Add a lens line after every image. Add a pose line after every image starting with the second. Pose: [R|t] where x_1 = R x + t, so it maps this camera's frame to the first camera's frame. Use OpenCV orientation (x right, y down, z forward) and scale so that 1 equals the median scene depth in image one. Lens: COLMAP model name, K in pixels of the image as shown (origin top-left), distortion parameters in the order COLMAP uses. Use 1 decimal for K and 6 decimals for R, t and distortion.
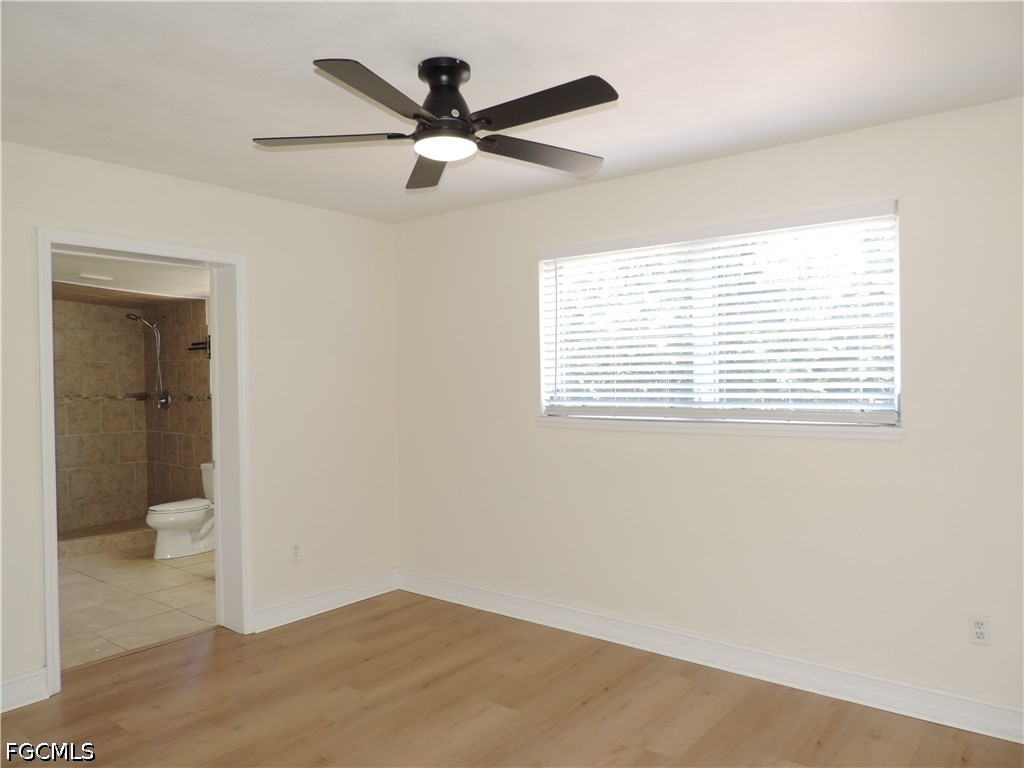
lens RADIAL K [[731.3, 0, 512.0], [0, 731.3, 384.0], [0, 0, 1]] dist [-0.017207, -0.001716]
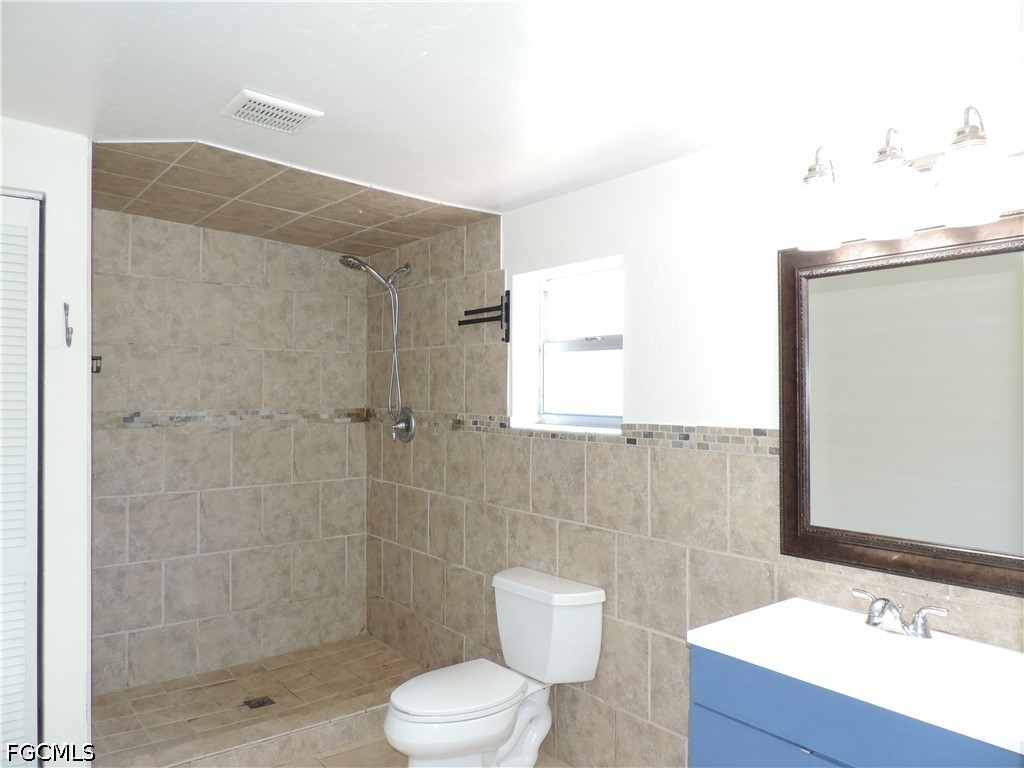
lens RADIAL K [[731.3, 0, 512.0], [0, 731.3, 384.0], [0, 0, 1]] dist [-0.017207, -0.001716]
pose [[0.973604, 0.015988, -0.227684, -0.285516], [-0.019722, 0.999706, -0.014137, -0.000824], [0.227391, 0.018254, 0.973633, 0.511984]]
